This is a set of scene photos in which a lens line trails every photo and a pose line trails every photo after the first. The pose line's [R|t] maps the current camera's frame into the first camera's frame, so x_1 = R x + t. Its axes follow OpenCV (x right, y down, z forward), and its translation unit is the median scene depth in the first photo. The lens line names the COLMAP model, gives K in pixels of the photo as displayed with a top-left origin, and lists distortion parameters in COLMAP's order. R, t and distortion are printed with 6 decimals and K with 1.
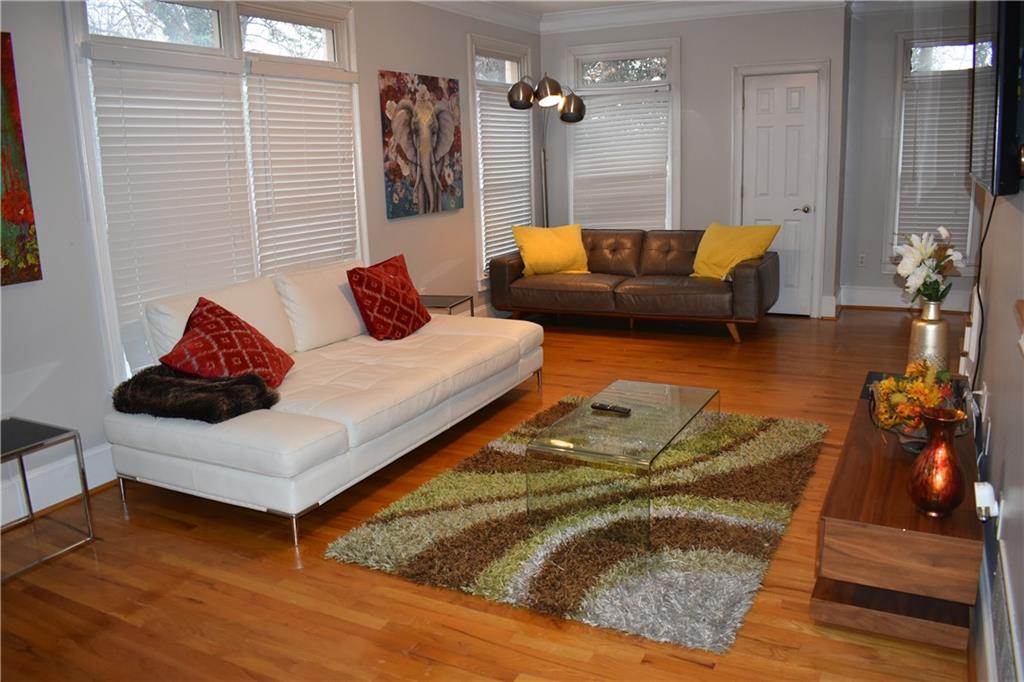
lens RADIAL K [[788.6, 0, 512.0], [0, 788.6, 328.6], [0, 0, 1]] dist [-0.095916, -0.001739]
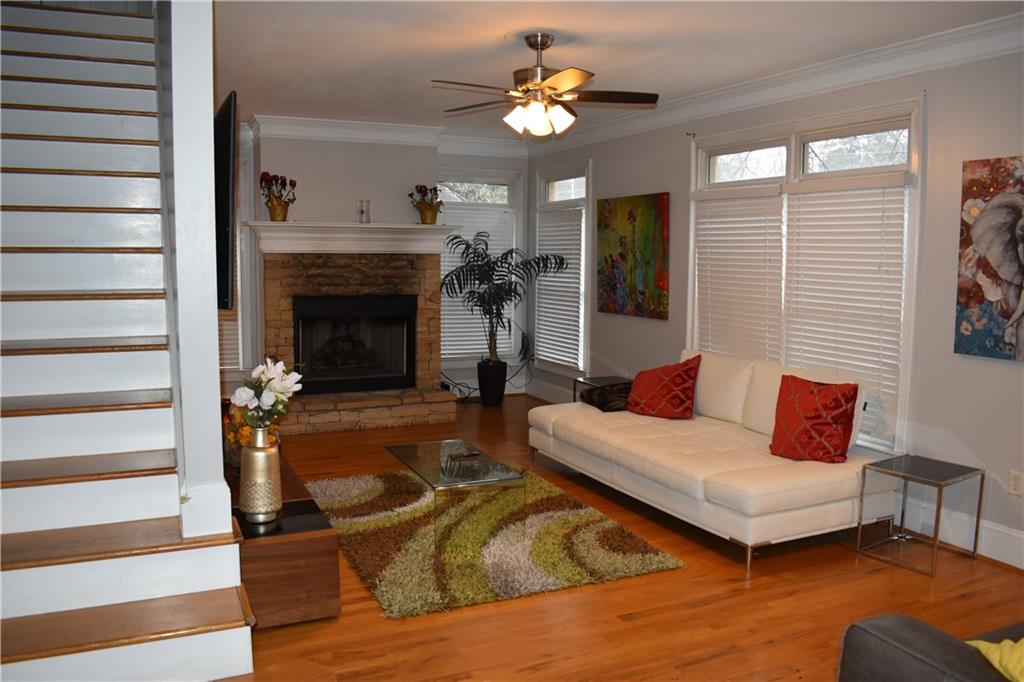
lens RADIAL K [[788.6, 0, 512.0], [0, 788.6, 328.6], [0, 0, 1]] dist [-0.095916, -0.001739]
pose [[-0.596600, 0.106684, -0.795416, 0.694009], [-0.158472, 0.955950, 0.247077, -0.280371], [0.786737, 0.273457, -0.553413, 1.078631]]
